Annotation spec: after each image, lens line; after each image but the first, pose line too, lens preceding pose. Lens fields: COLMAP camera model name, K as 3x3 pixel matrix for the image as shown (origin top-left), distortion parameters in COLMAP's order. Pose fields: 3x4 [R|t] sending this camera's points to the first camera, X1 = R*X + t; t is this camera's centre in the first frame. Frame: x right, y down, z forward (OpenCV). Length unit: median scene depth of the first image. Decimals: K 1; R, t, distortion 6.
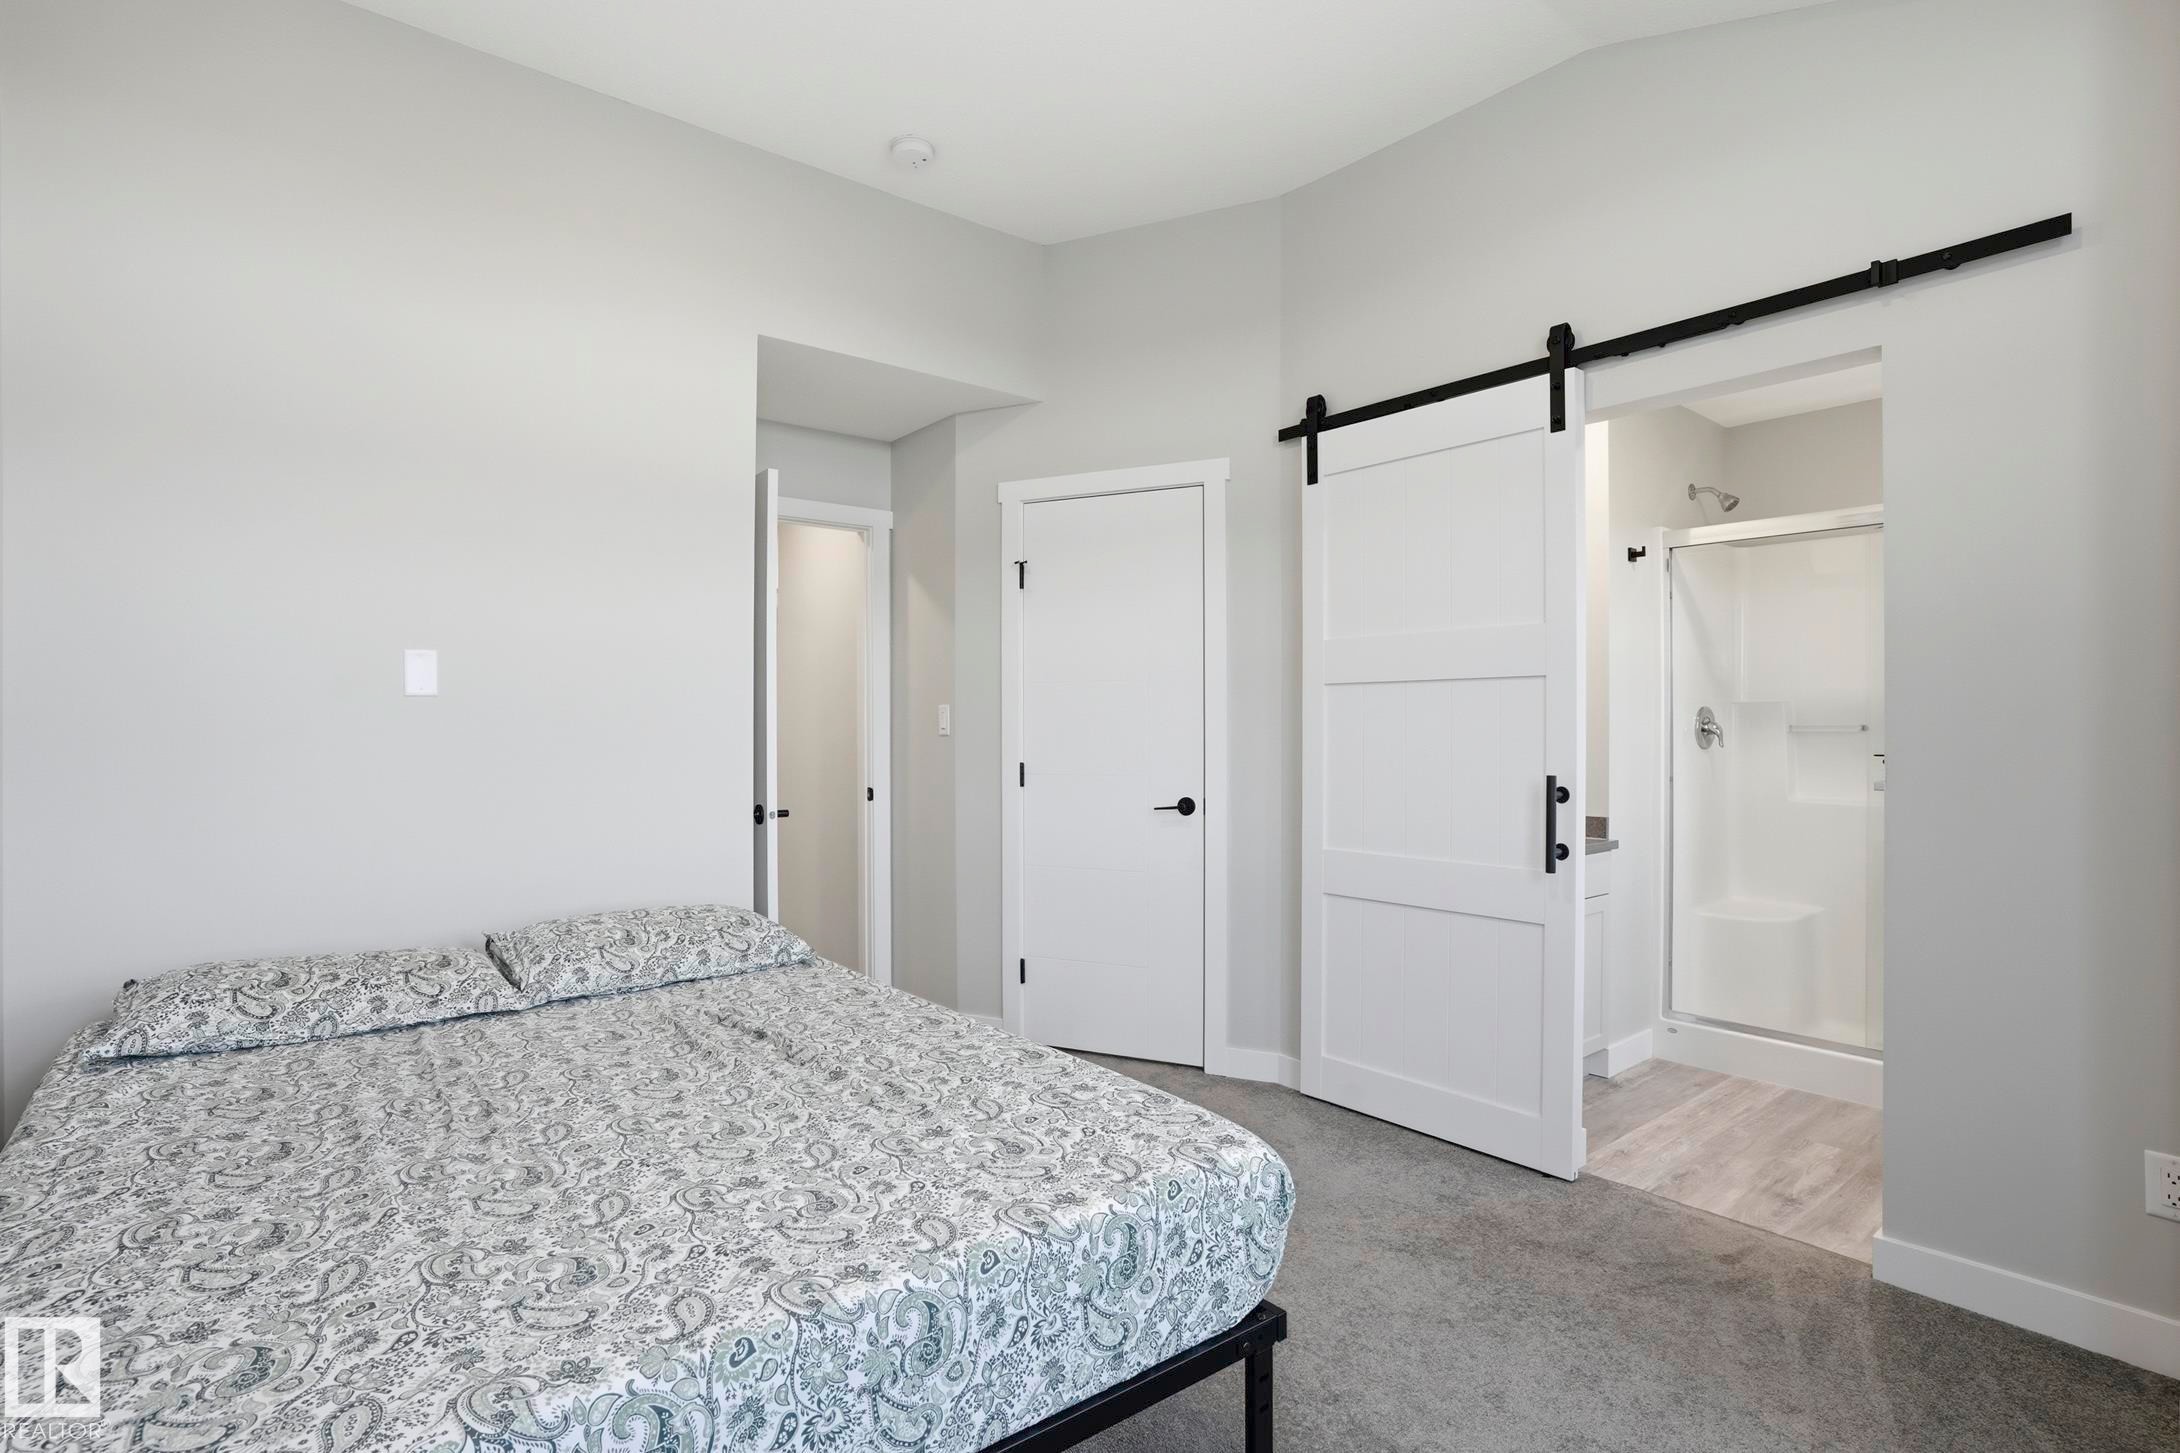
lens RADIAL K [[1098.9, 0, 1084.7], [0, 1098.9, 724.8], [0, 0, 1]] dist [-0.056768, 0.030352]
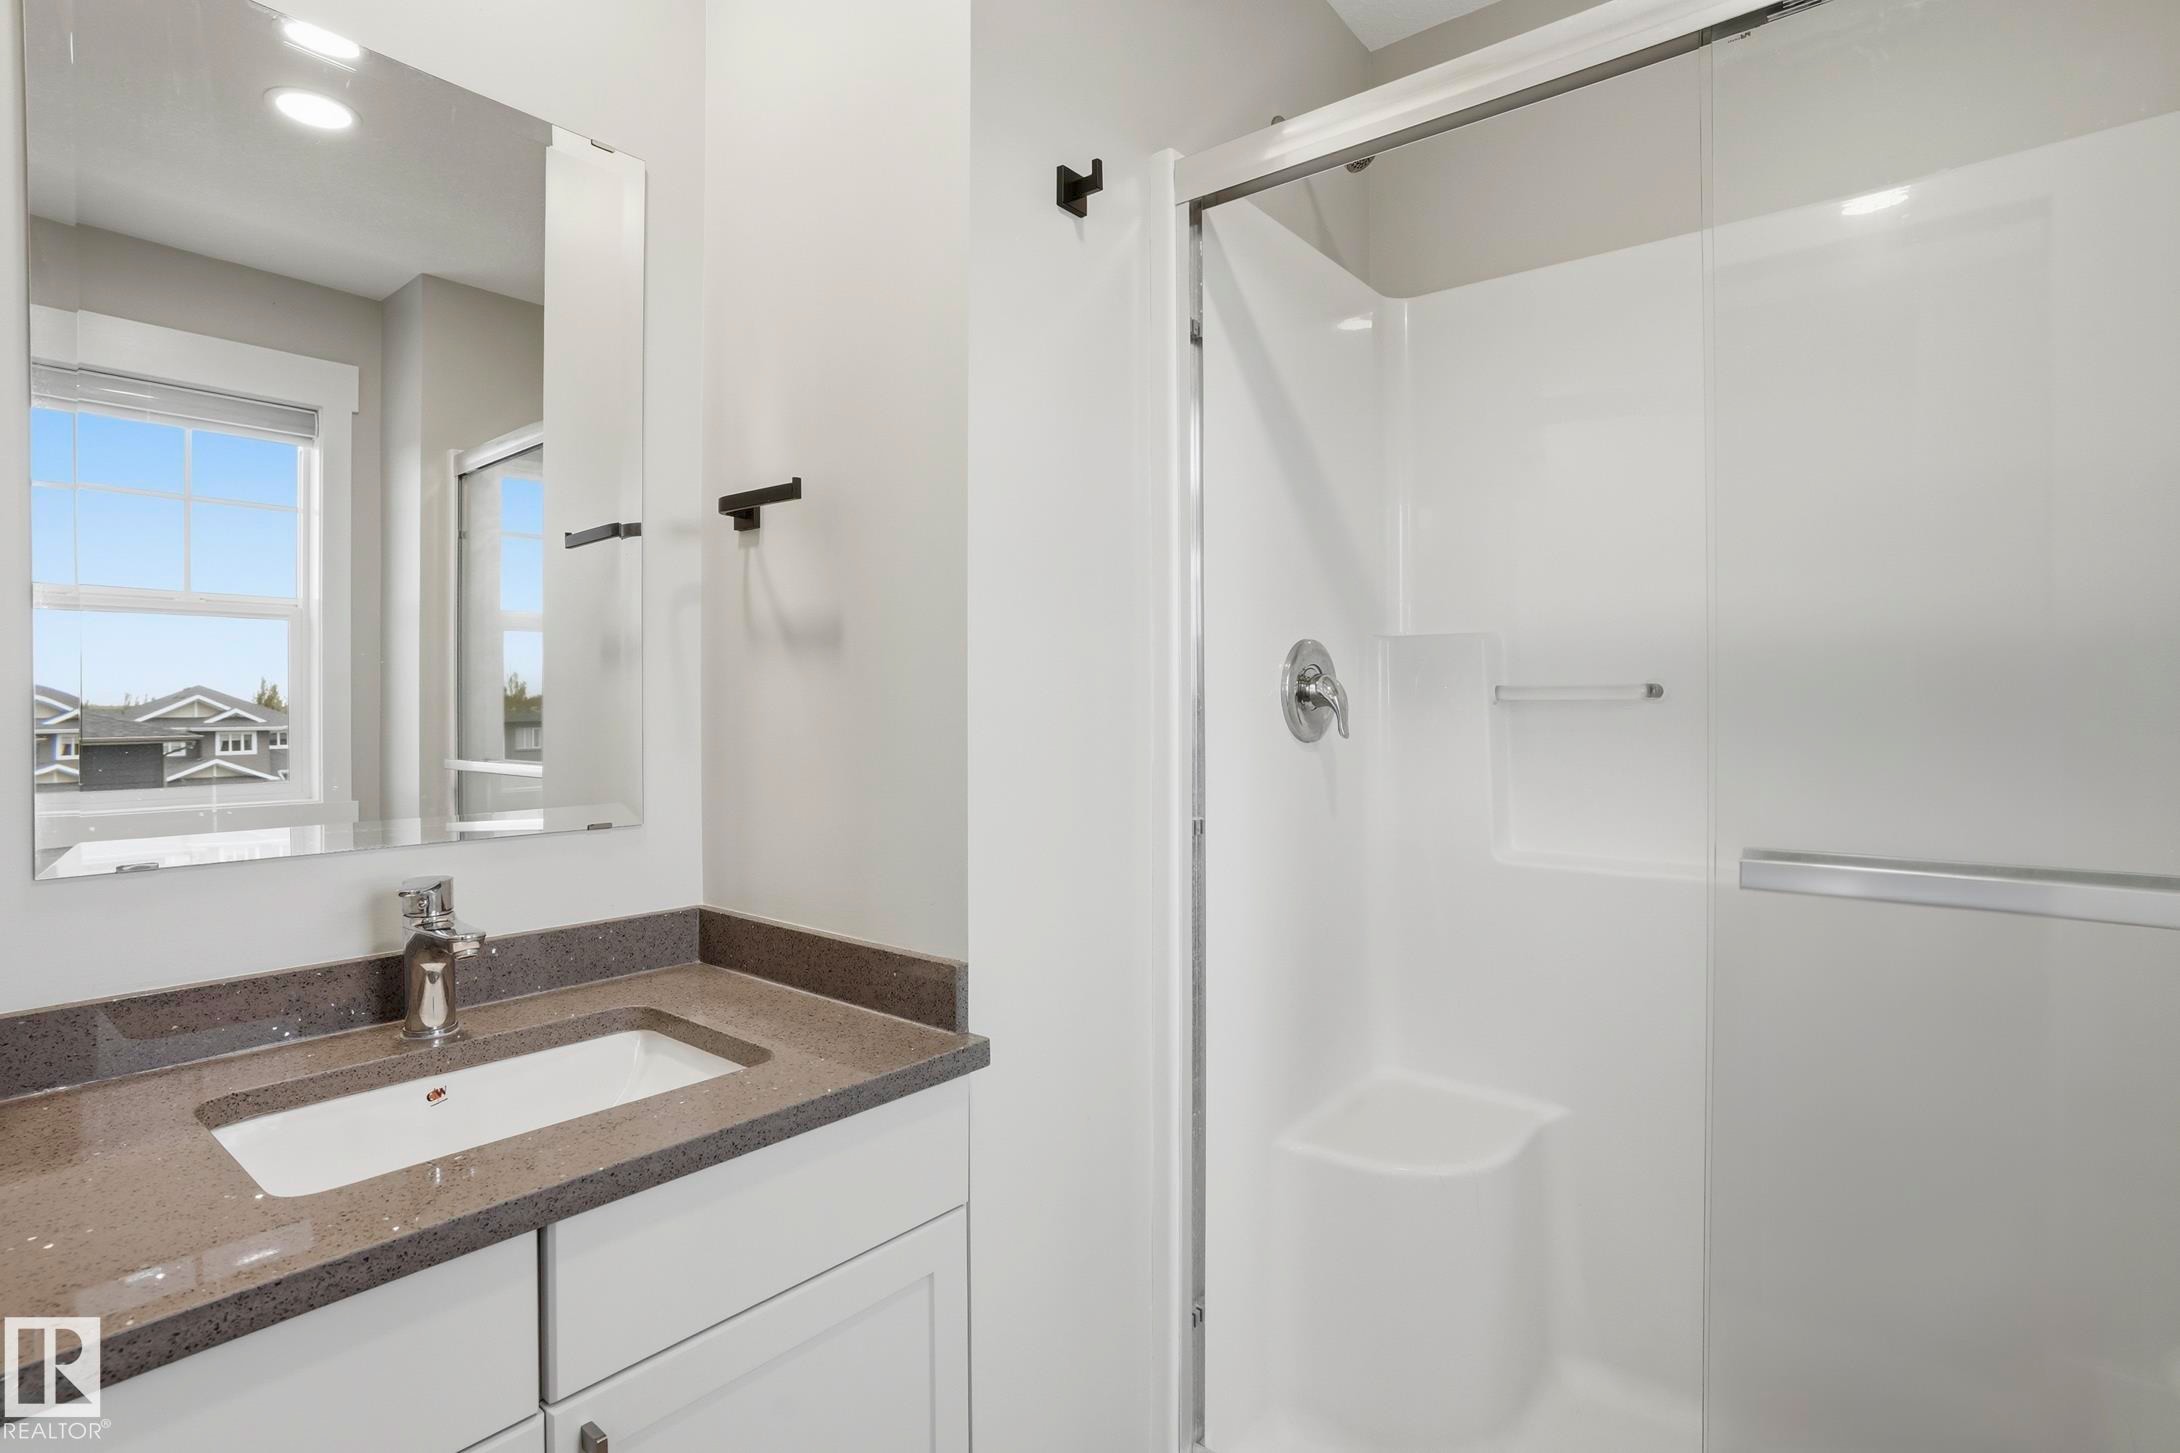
lens RADIAL K [[1098.9, 0, 1084.7], [0, 1098.9, 724.8], [0, 0, 1]] dist [-0.056768, 0.030352]
pose [[0.979270, -0.009206, 0.202352, 0.406456], [0.006089, 0.999853, 0.016021, 0.008208], [-0.202470, -0.014457, 0.979182, 0.609342]]
